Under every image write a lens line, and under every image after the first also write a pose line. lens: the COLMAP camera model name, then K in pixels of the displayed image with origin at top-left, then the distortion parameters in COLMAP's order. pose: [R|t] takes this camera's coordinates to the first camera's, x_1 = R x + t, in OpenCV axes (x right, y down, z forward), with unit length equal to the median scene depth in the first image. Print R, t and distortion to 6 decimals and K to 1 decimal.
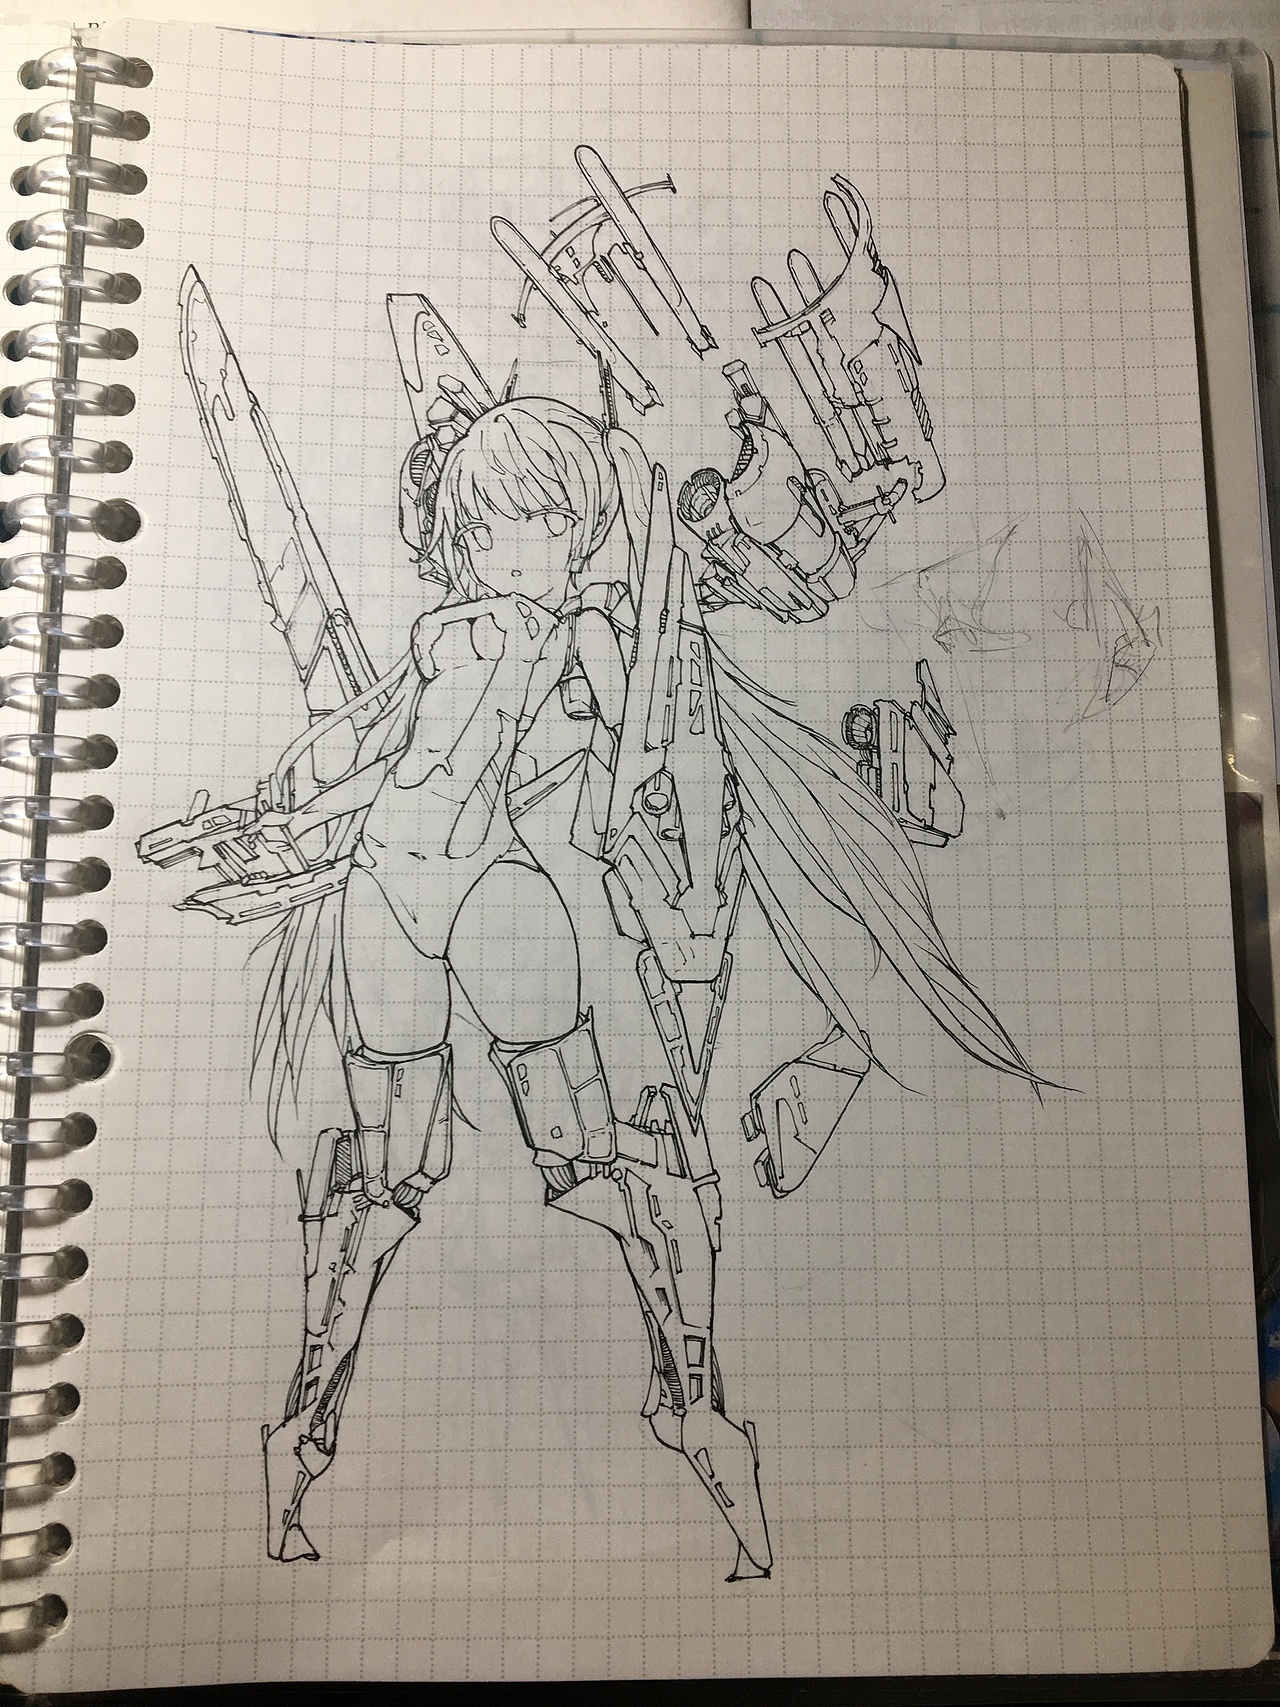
lens RADIAL K [[1460.1, 0, 646.4], [0, 1460.1, 847.7], [0, 0, 1]] dist [0.054401, -0.096749]
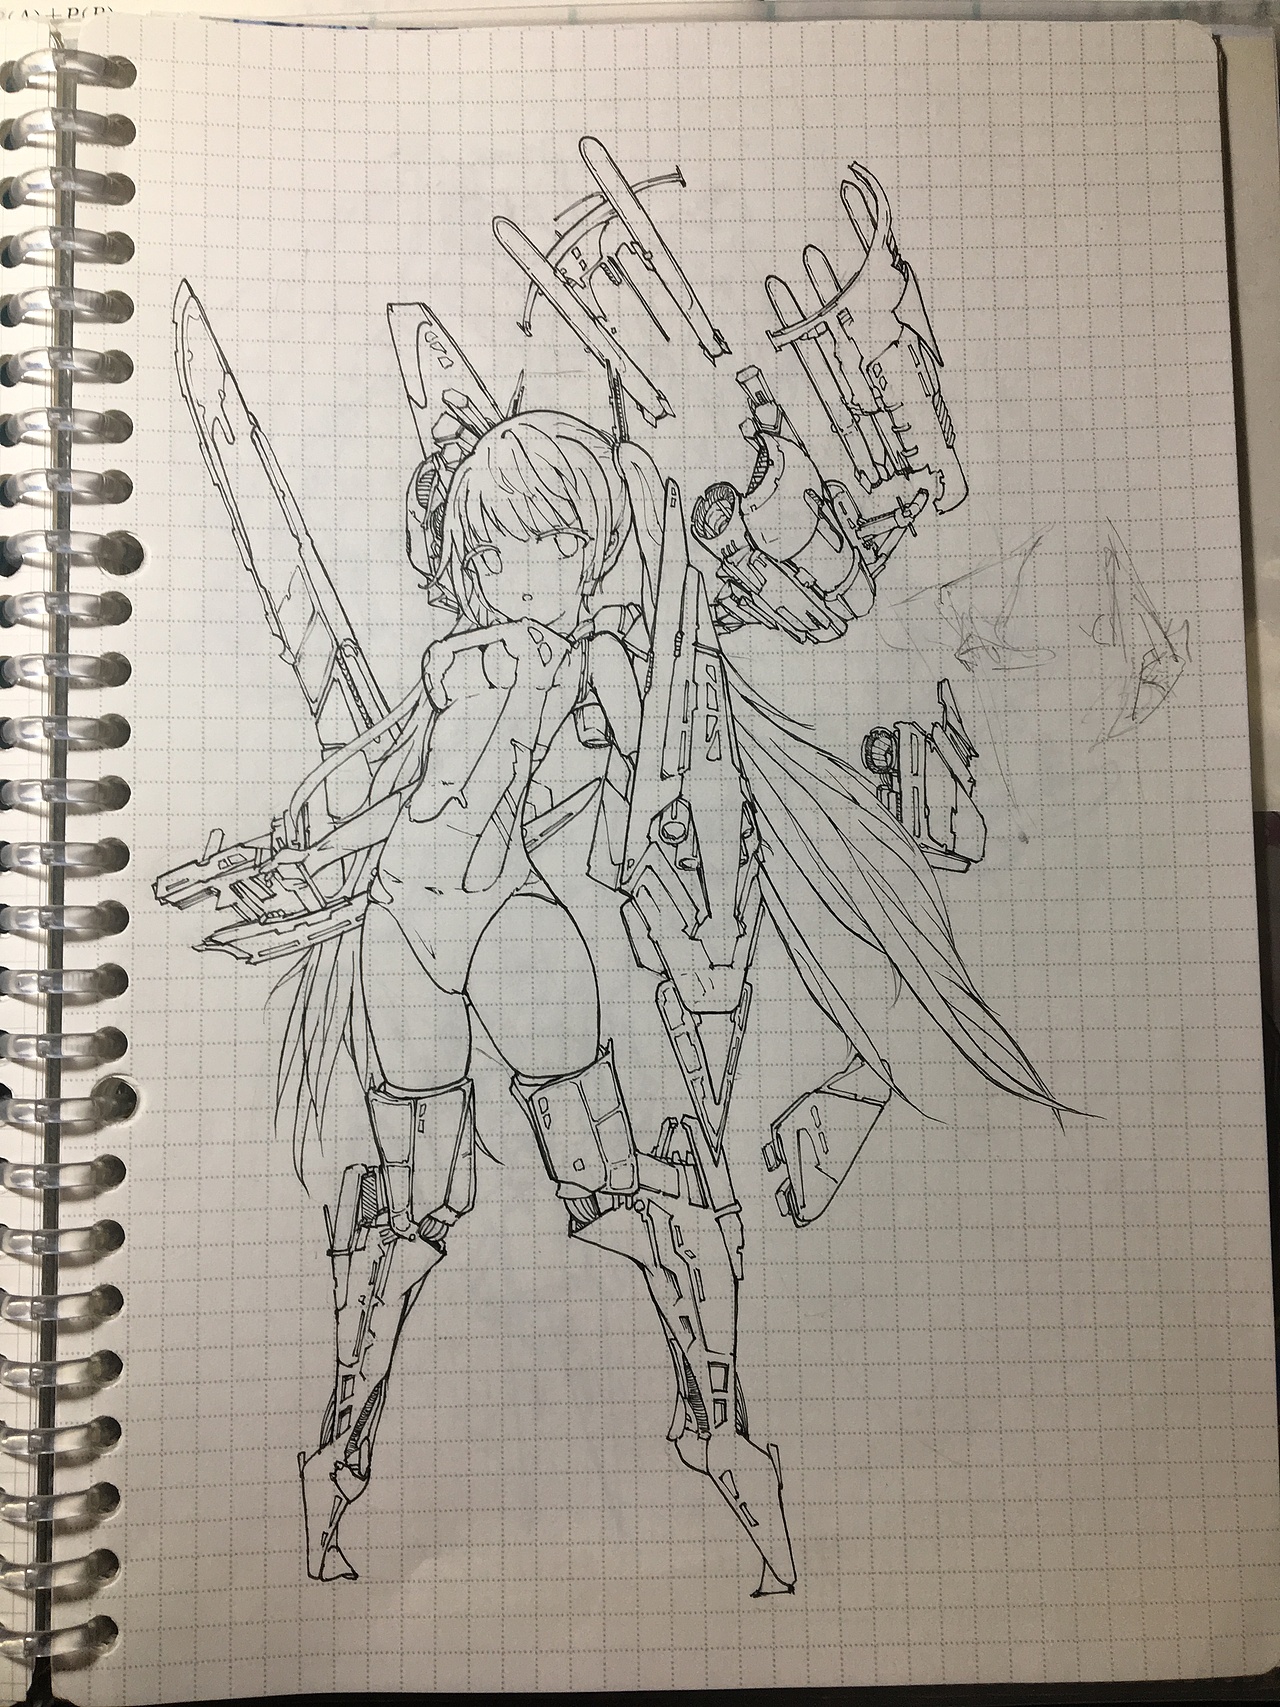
lens RADIAL K [[1460.1, 0, 637.1], [0, 1460.1, 850.6], [0, 0, 1]] dist [0.054401, -0.096749]
pose [[0.999731, -0.013878, -0.018575, 0.000397], [0.015350, 0.996547, 0.081604, -0.100108], [0.017379, -0.081867, 0.996492, 0.013230]]
